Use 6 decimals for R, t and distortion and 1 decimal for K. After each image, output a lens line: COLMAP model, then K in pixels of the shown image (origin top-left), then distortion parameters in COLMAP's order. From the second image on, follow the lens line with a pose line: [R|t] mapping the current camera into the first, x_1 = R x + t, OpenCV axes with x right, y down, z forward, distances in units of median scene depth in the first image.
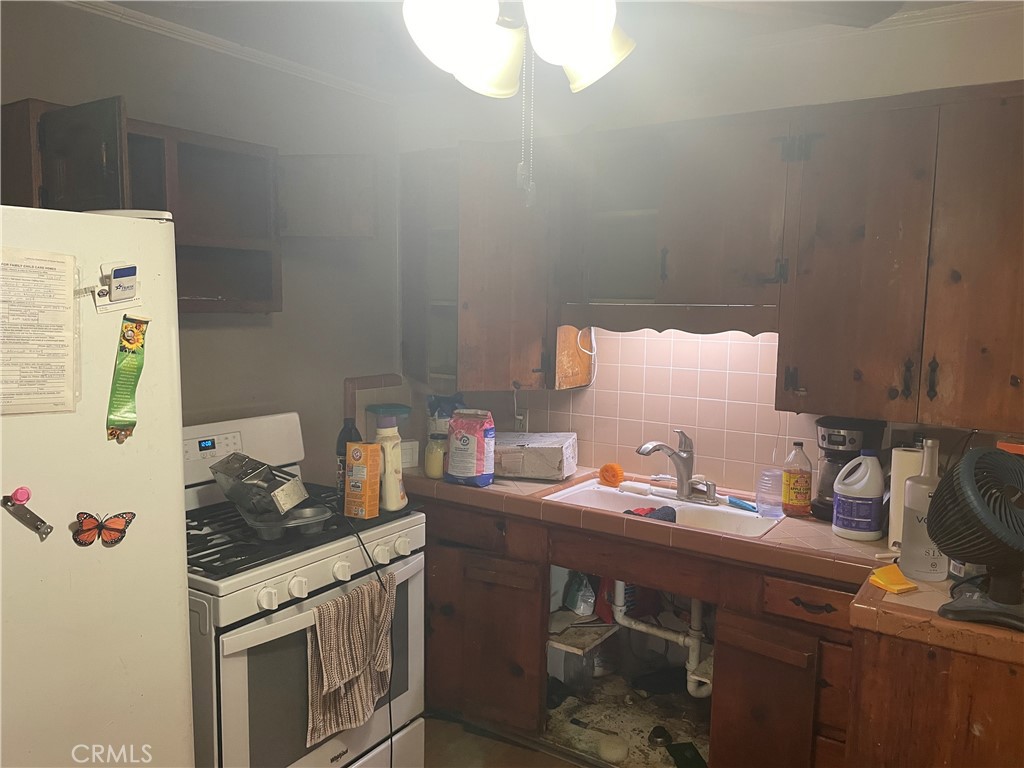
lens RADIAL K [[790.2, 0, 519.0], [0, 790.2, 377.0], [0, 0, 1]] dist [0.091610, -0.136467]
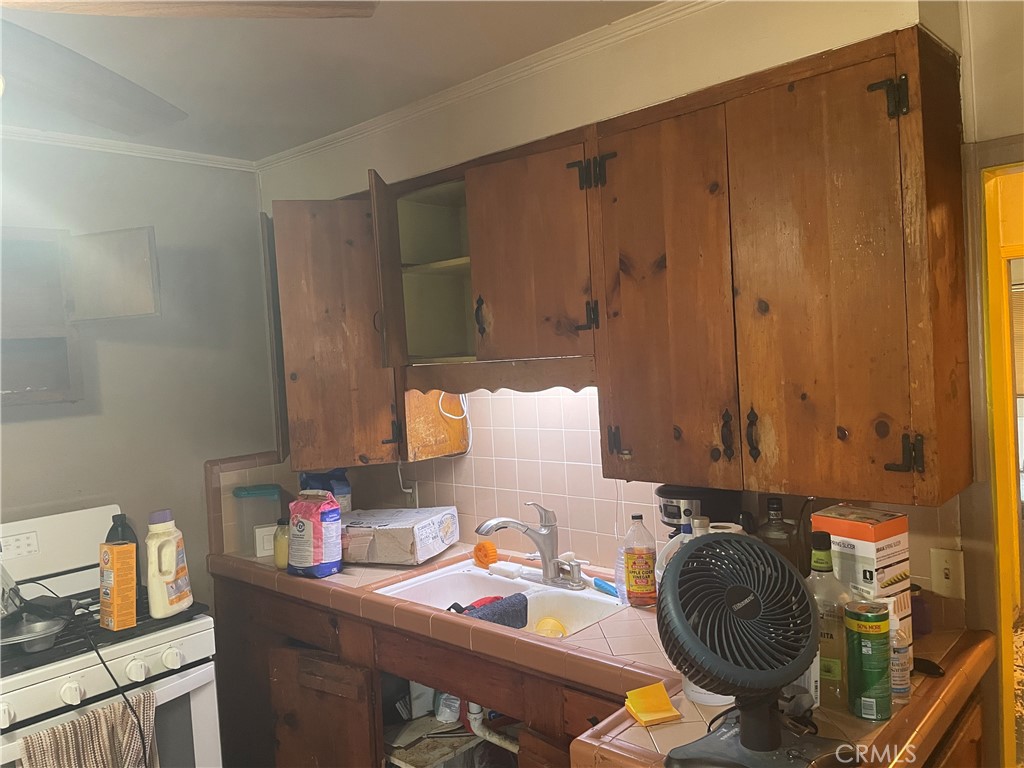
lens RADIAL K [[790.2, 0, 519.0], [0, 790.2, 377.0], [0, 0, 1]] dist [0.091610, -0.136467]
pose [[0.986467, -0.070496, -0.148034, 0.326048], [0.061266, 0.995936, -0.066012, -0.013407], [0.152086, 0.056049, 0.986777, 0.137077]]
